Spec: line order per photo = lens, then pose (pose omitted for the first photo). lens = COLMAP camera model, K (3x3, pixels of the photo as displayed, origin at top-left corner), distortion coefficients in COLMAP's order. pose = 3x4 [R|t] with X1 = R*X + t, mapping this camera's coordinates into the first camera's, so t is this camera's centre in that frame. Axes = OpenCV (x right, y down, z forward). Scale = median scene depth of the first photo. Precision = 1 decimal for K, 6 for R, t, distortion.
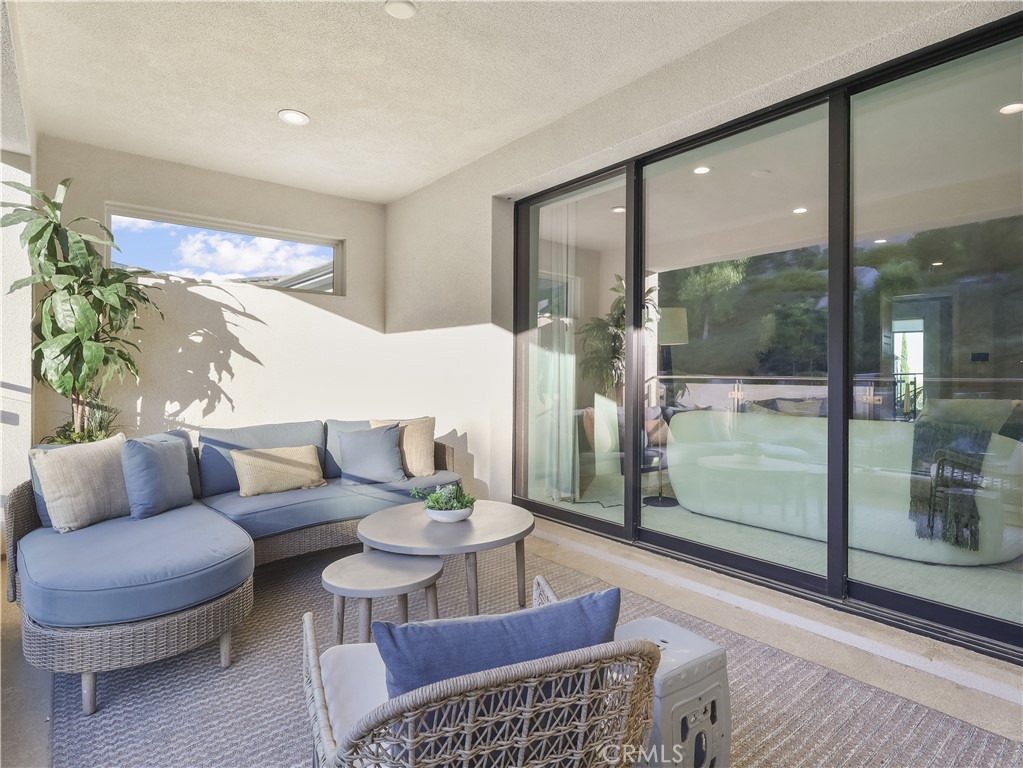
lens RADIAL K [[570.0, 0, 503.9], [0, 570.0, 374.0], [0, 0, 1]] dist [0.012511, -0.000269]
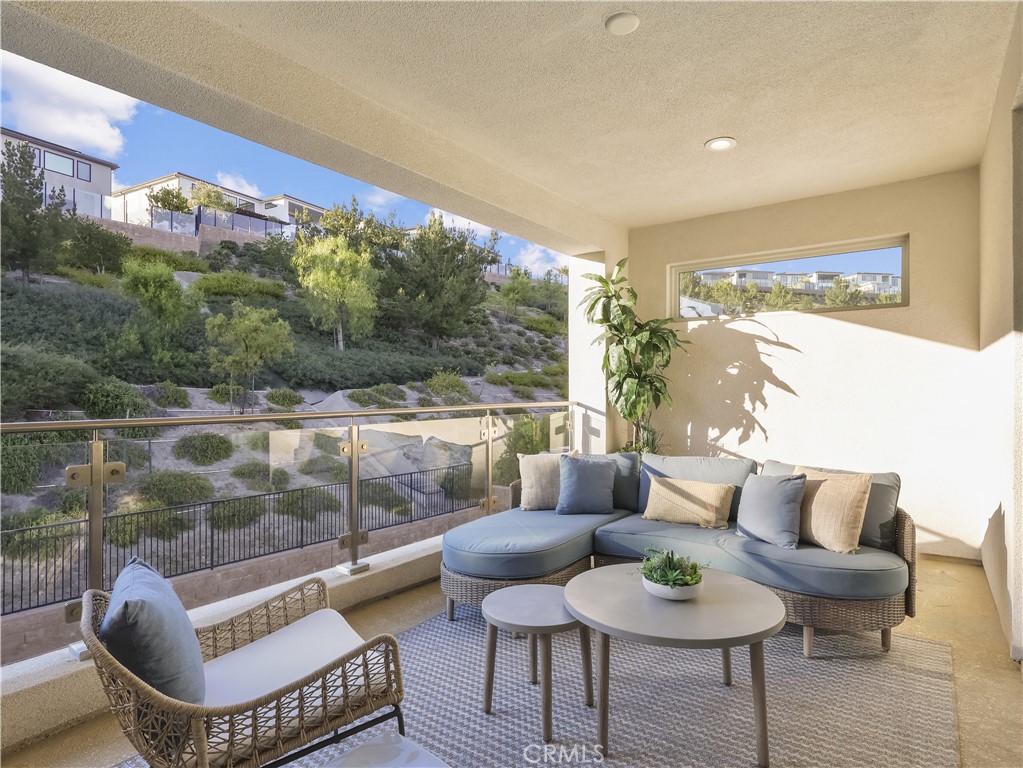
lens RADIAL K [[570.0, 0, 544.6], [0, 570.0, 389.1], [0, 0, 1]] dist [0.012511, -0.000269]
pose [[0.263699, 0.000578, -0.964605, 0.402851], [-0.003806, 0.999993, -0.000441, -0.025574], [0.964597, 0.003787, 0.263700, 0.374499]]
